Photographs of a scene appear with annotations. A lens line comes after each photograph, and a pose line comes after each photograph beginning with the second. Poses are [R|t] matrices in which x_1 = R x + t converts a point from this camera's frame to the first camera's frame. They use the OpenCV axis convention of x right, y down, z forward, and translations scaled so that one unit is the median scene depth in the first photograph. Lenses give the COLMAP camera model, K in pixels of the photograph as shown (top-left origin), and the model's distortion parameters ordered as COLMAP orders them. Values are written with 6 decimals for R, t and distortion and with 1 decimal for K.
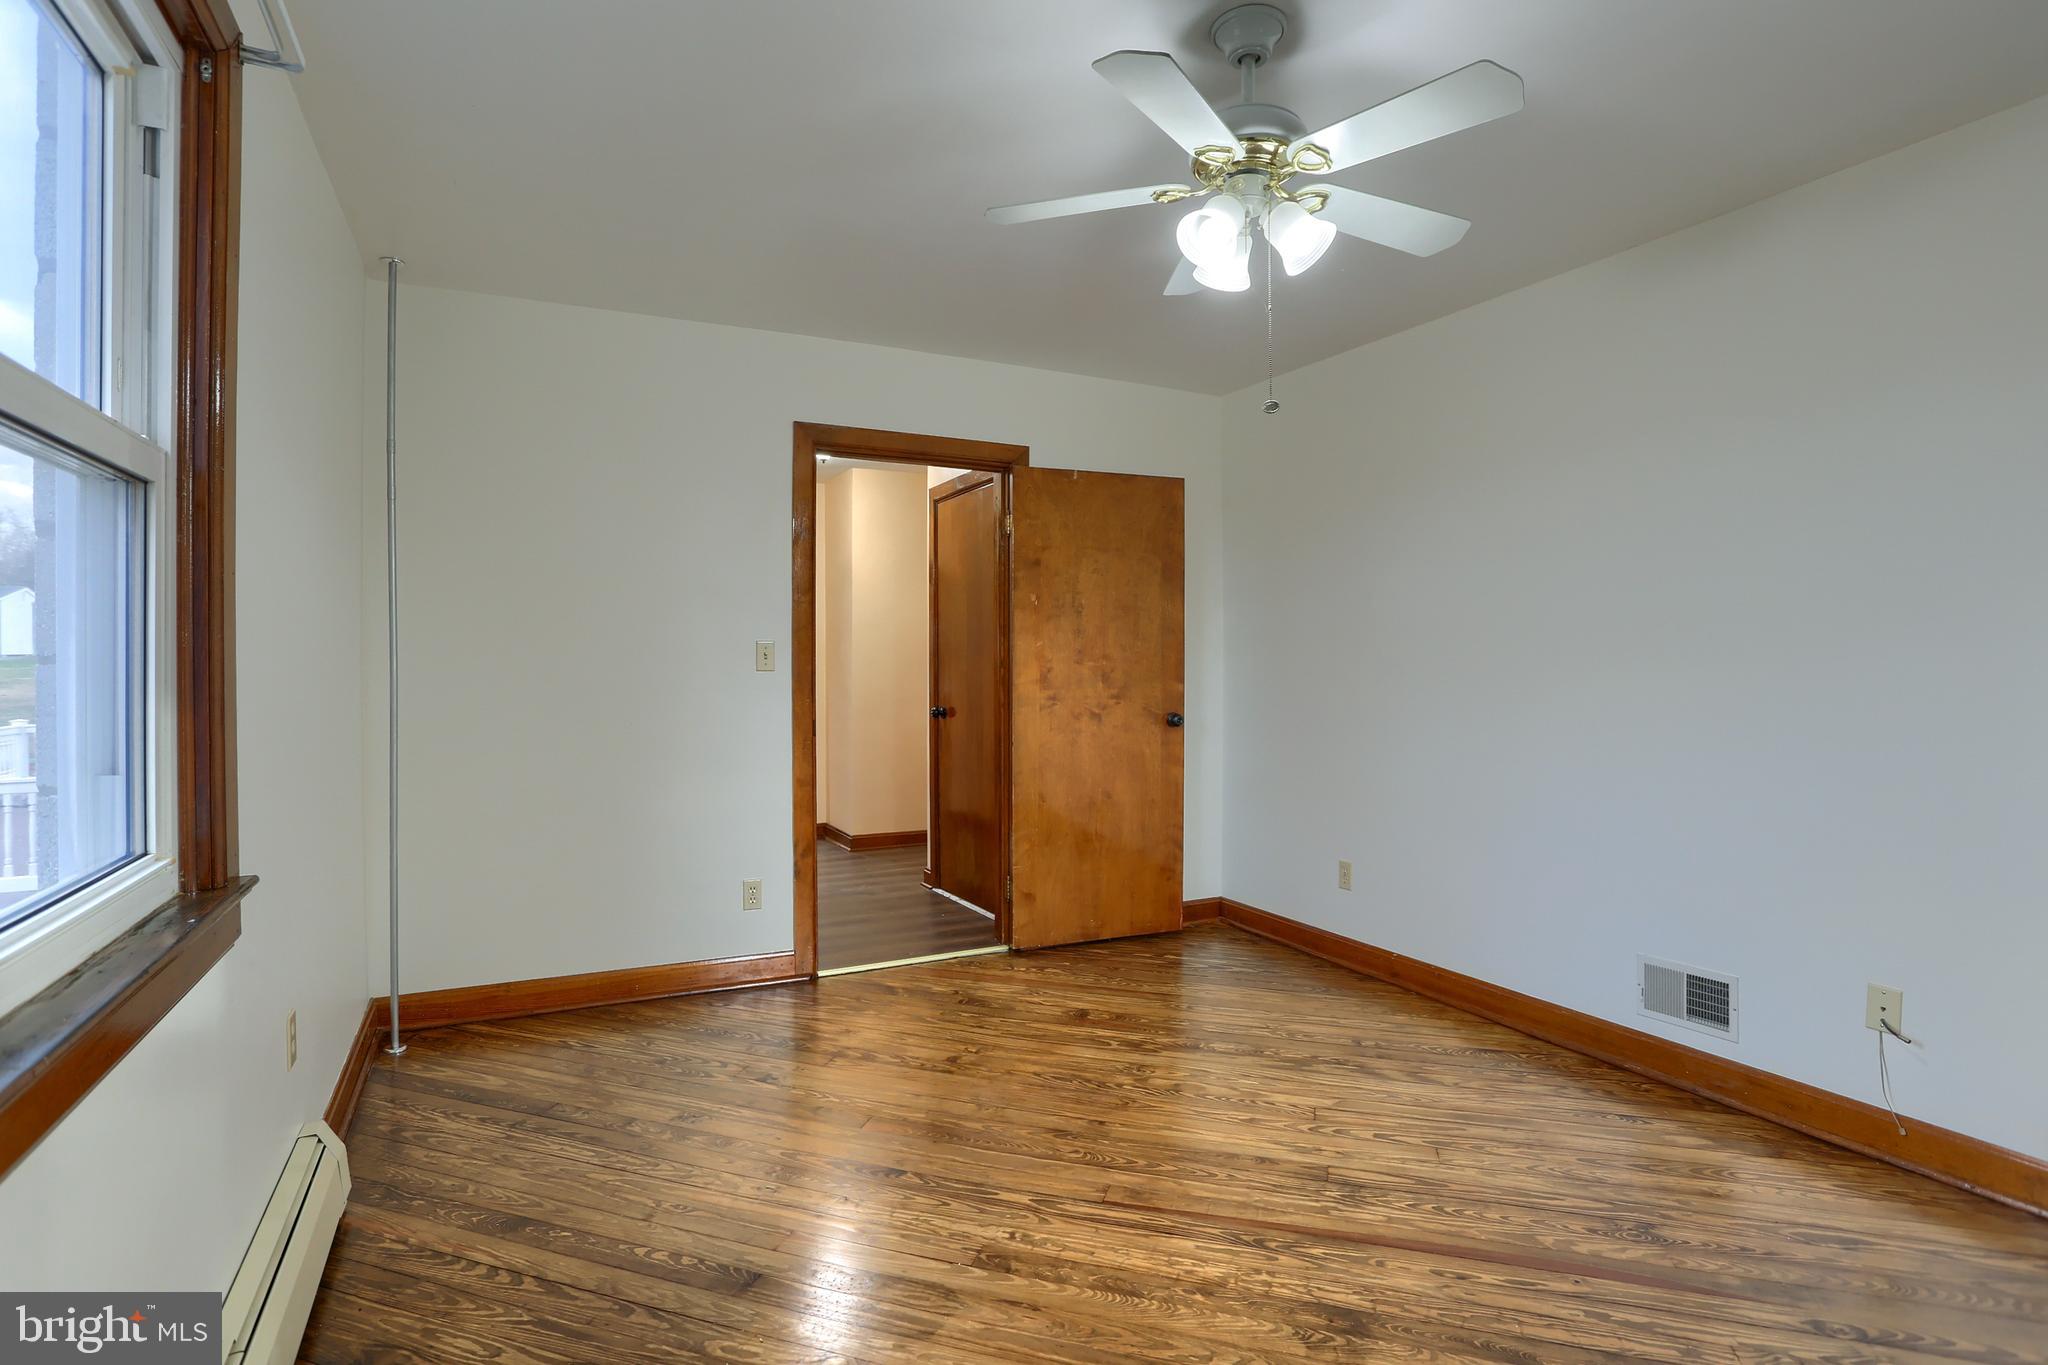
lens RADIAL K [[1017.9, 0, 994.8], [0, 1017.9, 657.9], [0, 0, 1]] dist [-0.084911, 0.038598]
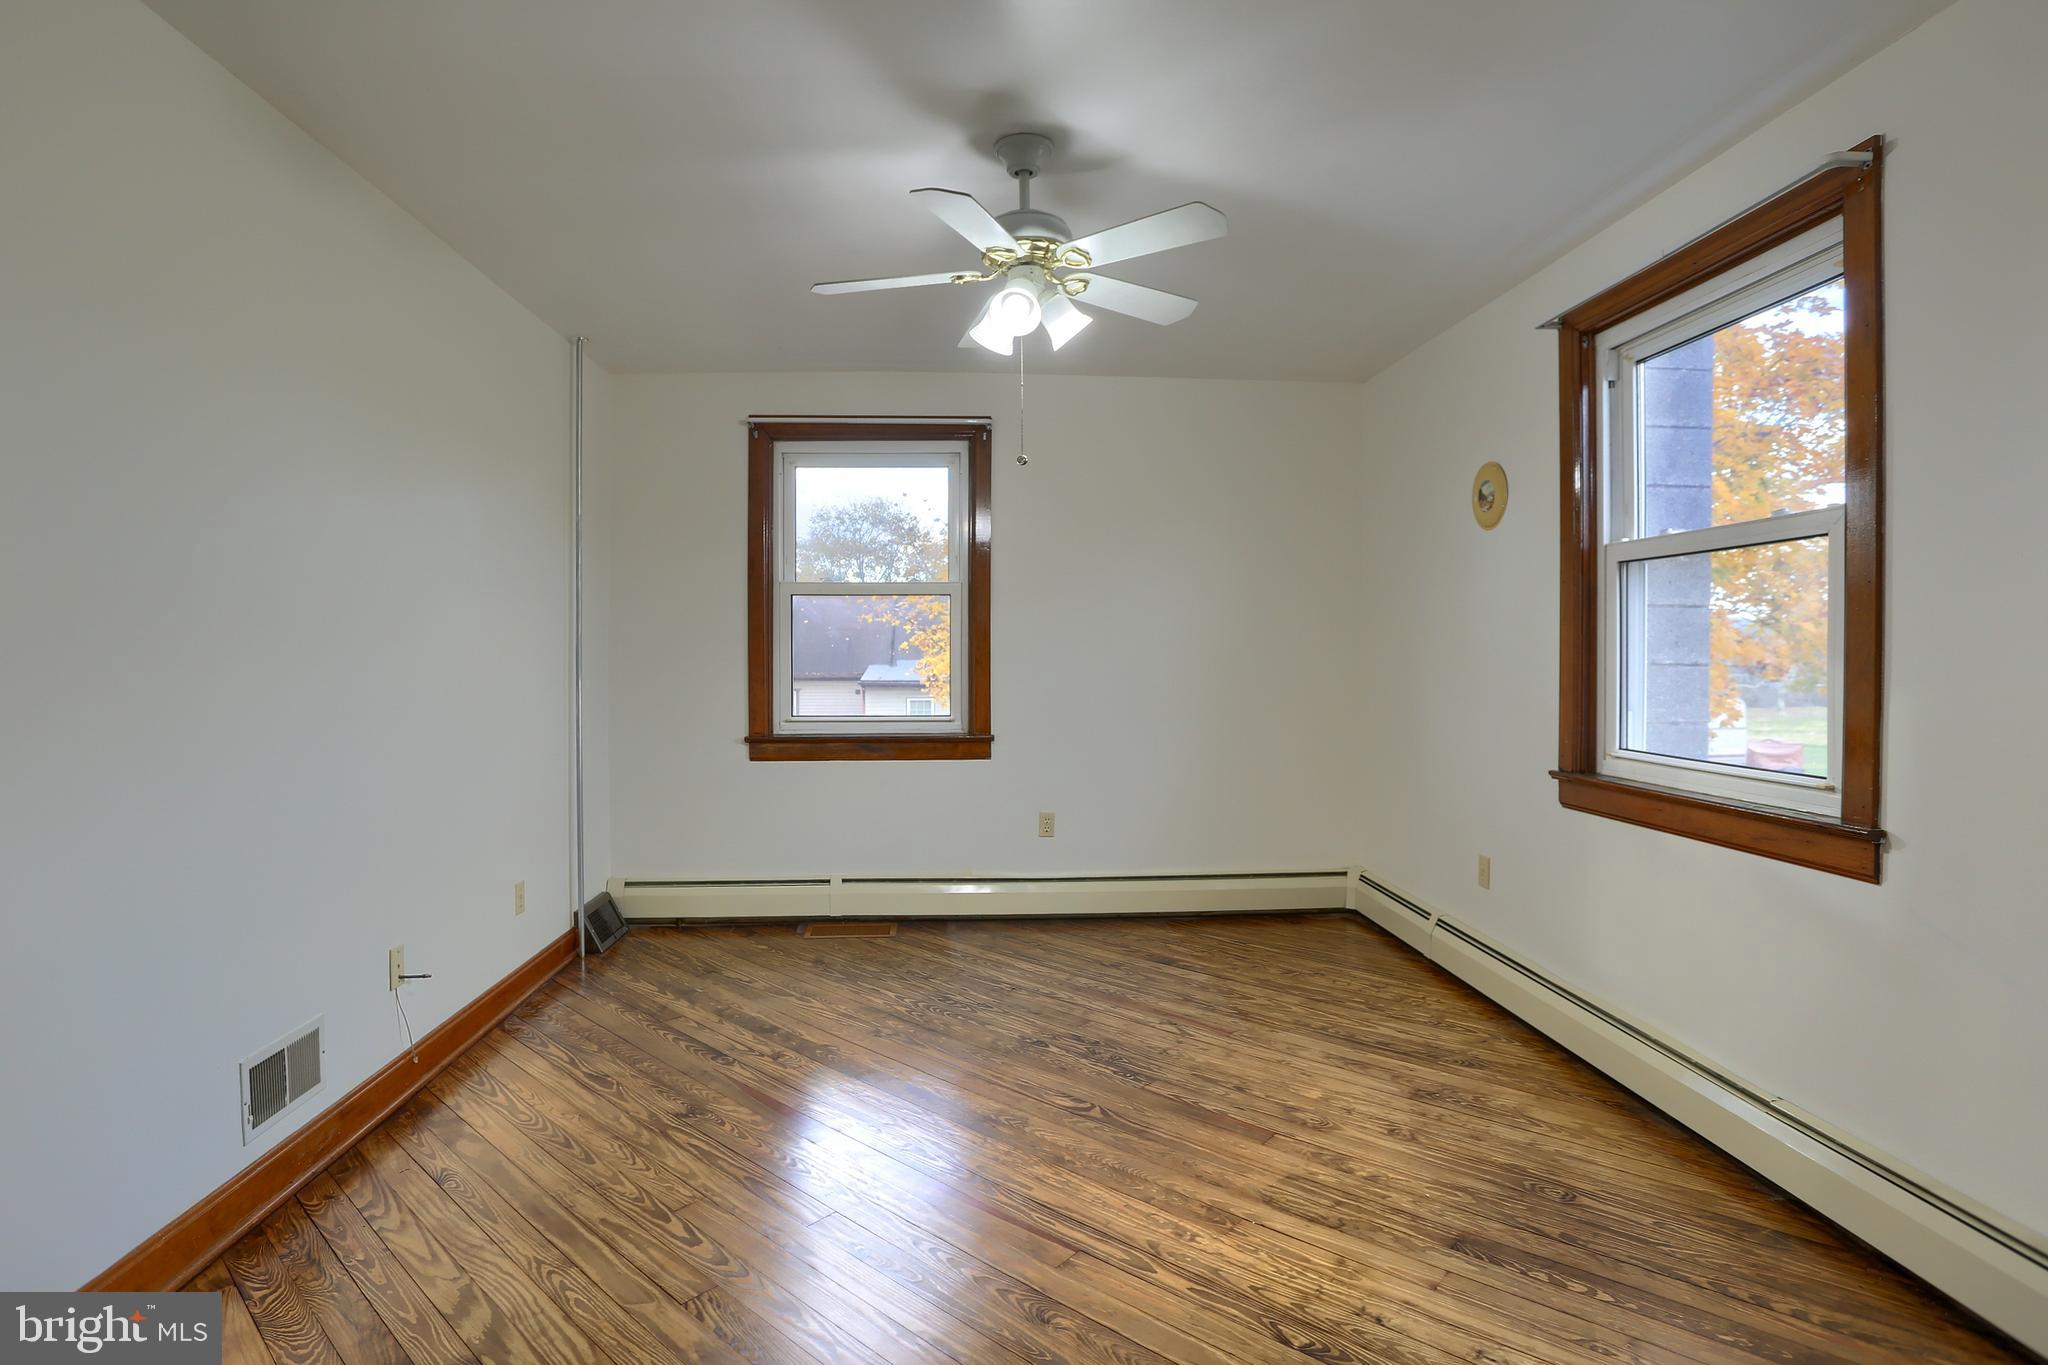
lens RADIAL K [[1017.9, 0, 994.8], [0, 1017.9, 657.9], [0, 0, 1]] dist [-0.084911, 0.038598]
pose [[-0.920090, 0.001940, 0.391702, -0.189691], [0.003503, 0.999988, 0.003276, 0.003836], [-0.391691, 0.004386, -0.920086, 2.007065]]
